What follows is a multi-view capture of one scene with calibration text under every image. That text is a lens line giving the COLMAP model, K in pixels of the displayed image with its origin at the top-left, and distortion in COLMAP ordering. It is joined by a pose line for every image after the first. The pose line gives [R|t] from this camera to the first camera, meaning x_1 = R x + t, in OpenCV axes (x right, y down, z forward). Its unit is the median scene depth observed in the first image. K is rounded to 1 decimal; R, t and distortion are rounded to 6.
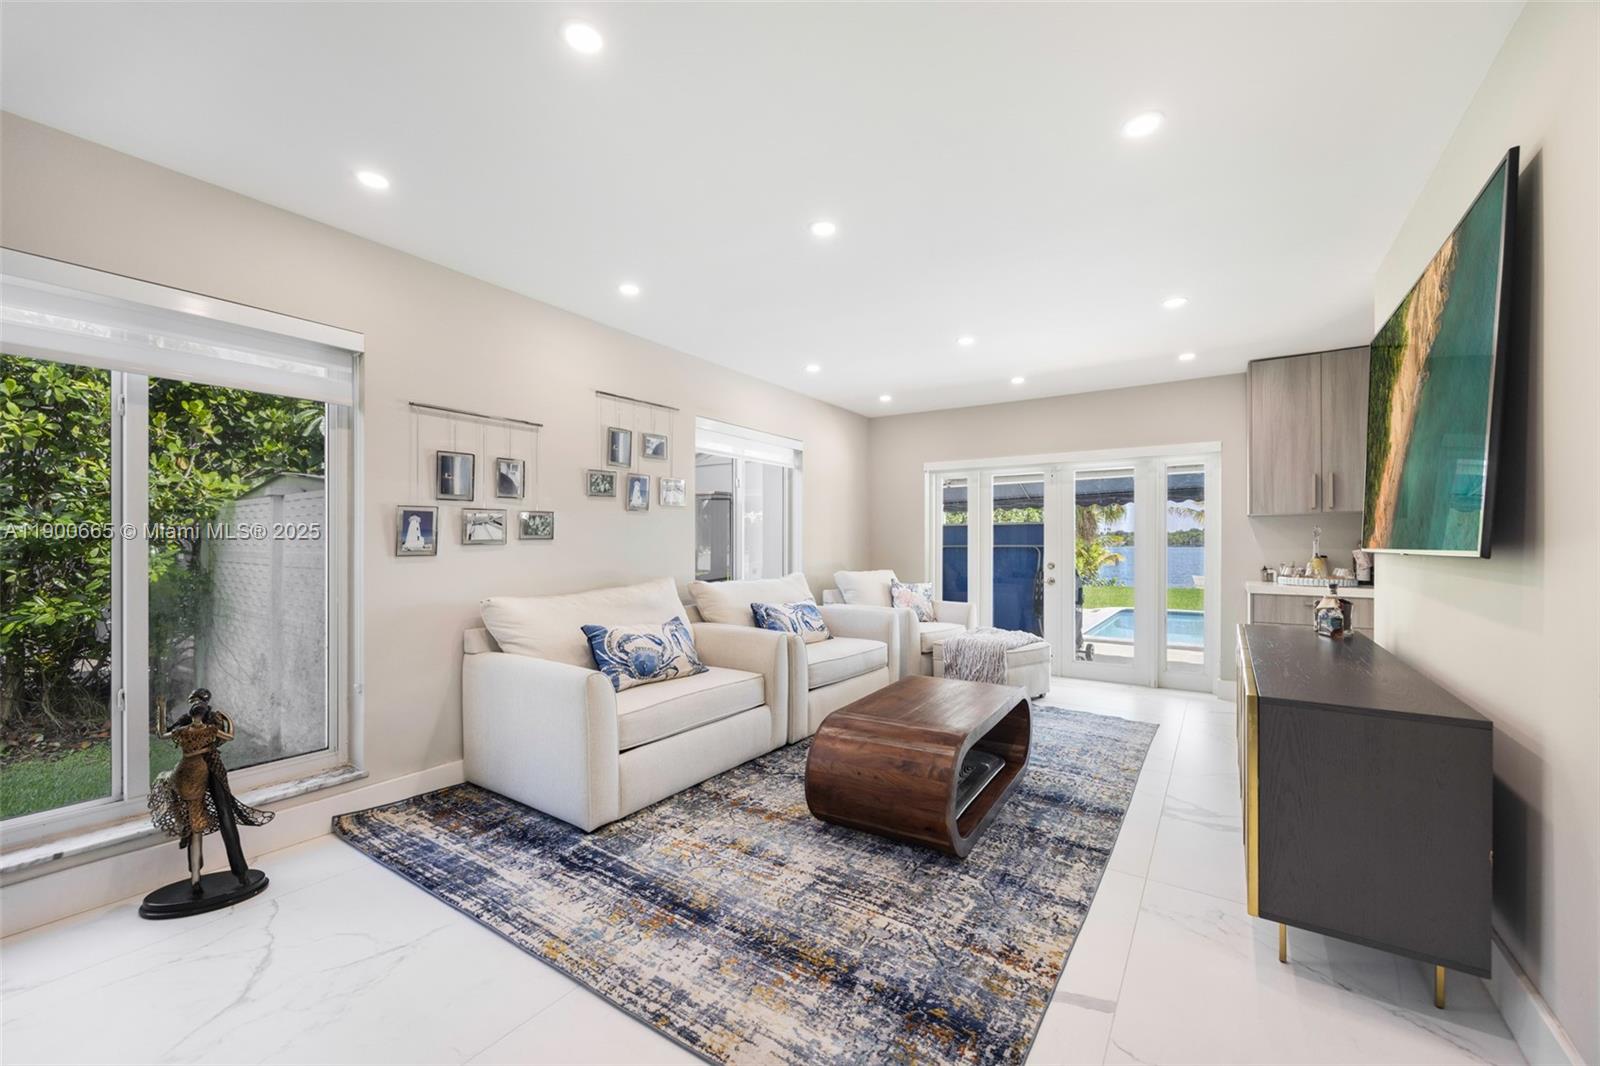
lens RADIAL K [[624.0, 0, 800.4], [0, 624.0, 541.0], [0, 0, 1]] dist [-0.002941, 0.000724]
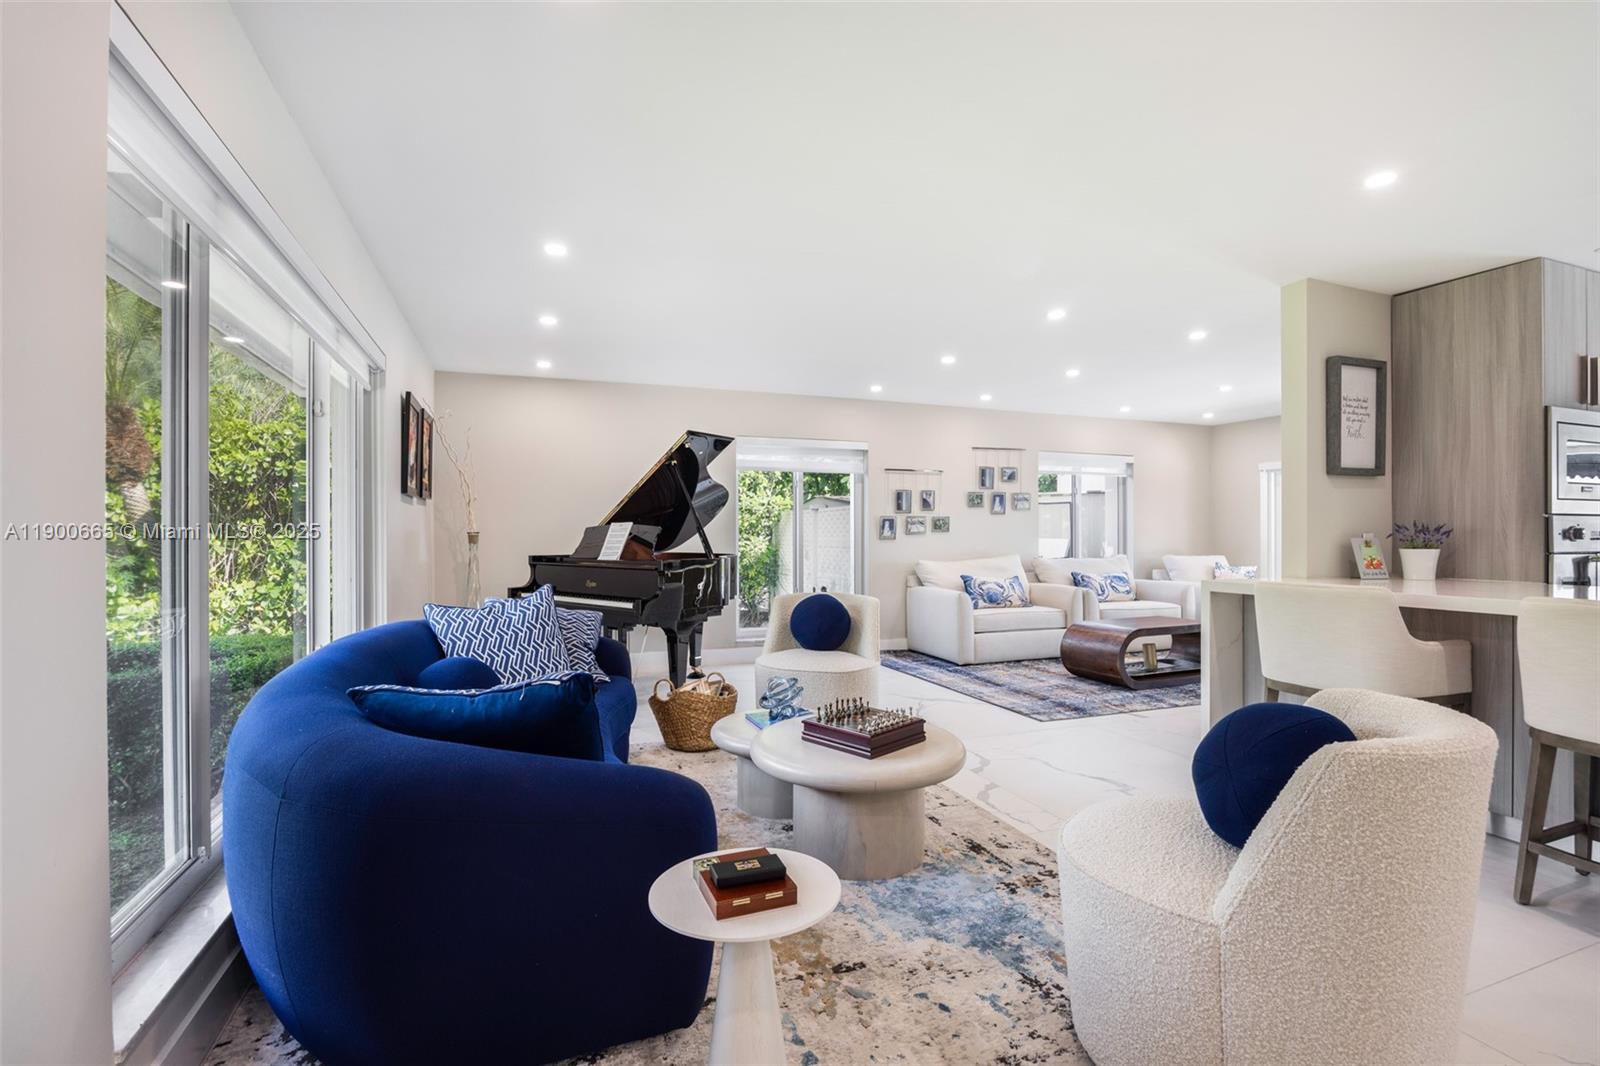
lens RADIAL K [[718.7, 0, 799.7], [0, 718.7, 539.2], [0, 0, 1]] dist [-0.011722, 0.000420]
pose [[0.812316, 0.000828, -0.583217, 0.522581], [0.004503, 0.999960, 0.007691, 0.002026], [0.583200, -0.008873, 0.812280, -1.065213]]
